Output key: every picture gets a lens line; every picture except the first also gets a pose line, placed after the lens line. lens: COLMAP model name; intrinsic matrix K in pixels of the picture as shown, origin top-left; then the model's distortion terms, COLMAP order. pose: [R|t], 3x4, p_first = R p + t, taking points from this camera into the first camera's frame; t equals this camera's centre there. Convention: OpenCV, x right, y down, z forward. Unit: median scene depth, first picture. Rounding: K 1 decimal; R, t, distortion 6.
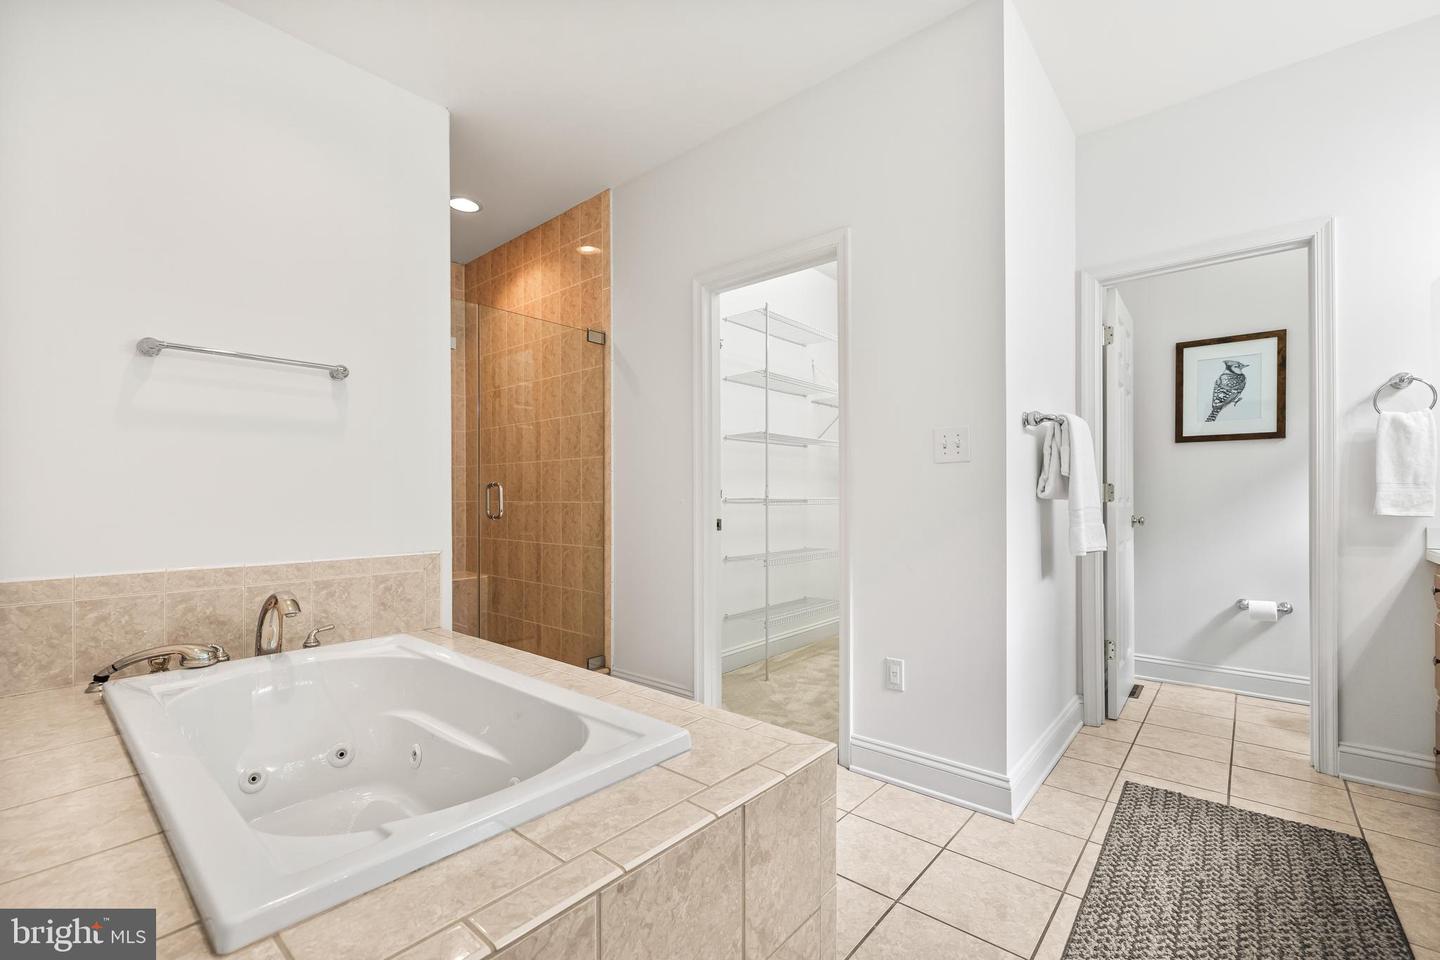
lens RADIAL K [[618.8, 0, 722.5], [0, 618.8, 500.7], [0, 0, 1]] dist [-0.000121, -0.000039]
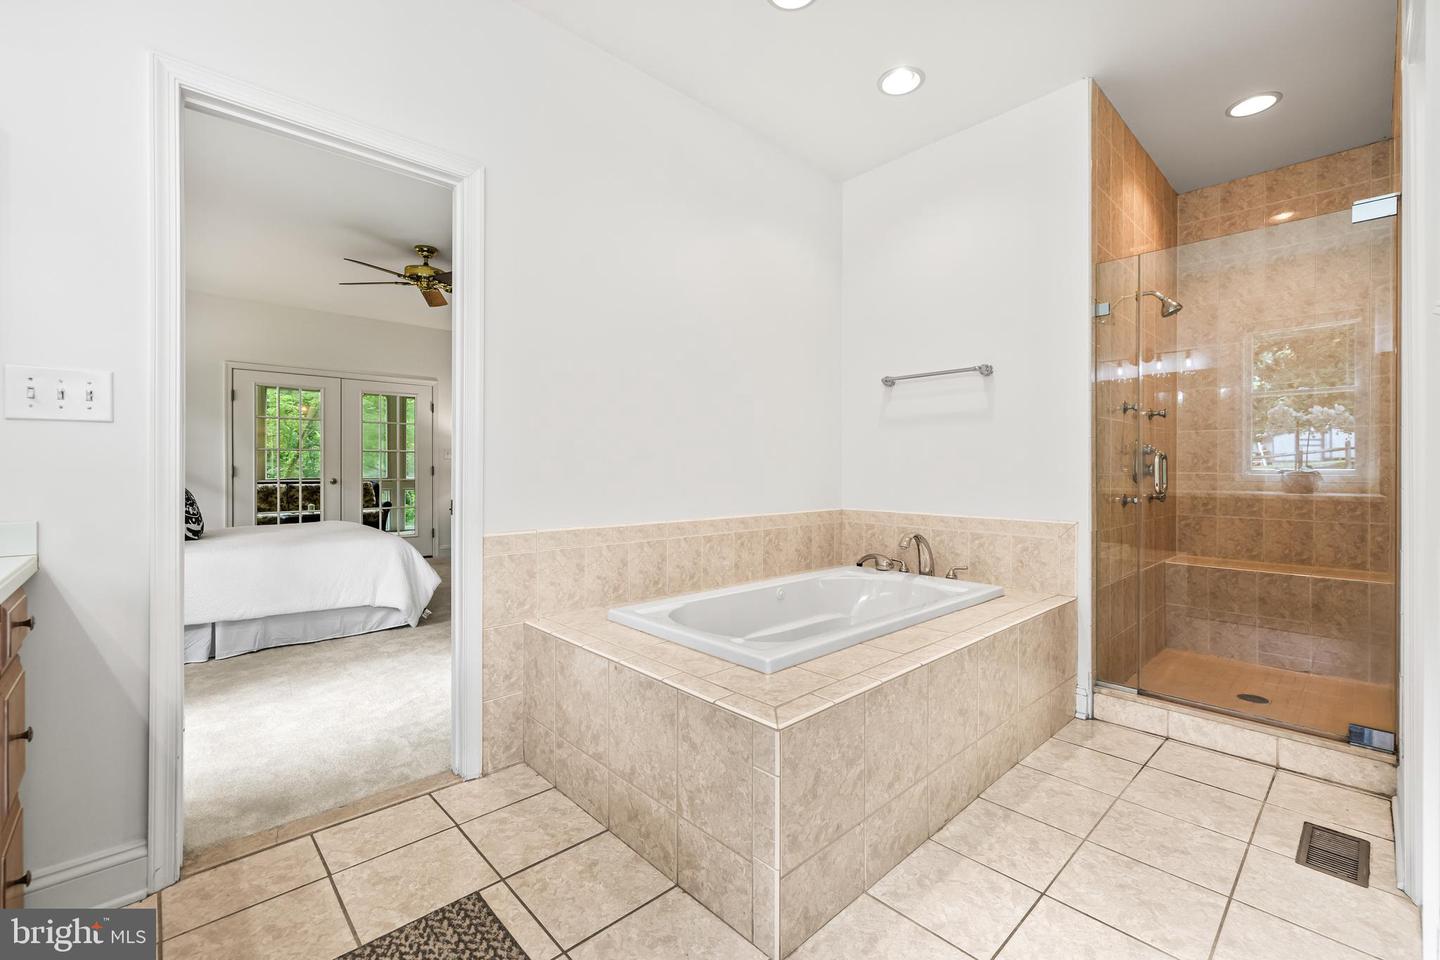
lens RADIAL K [[611.3, 0, 721.4], [0, 611.3, 465.1], [0, 0, 1]] dist [0.000526, 0.000032]
pose [[-0.111880, 0.000170, -0.993722, 0.950391], [-0.004068, 0.999992, 0.000629, -0.016242], [0.993713, 0.004113, -0.111878, 0.842335]]
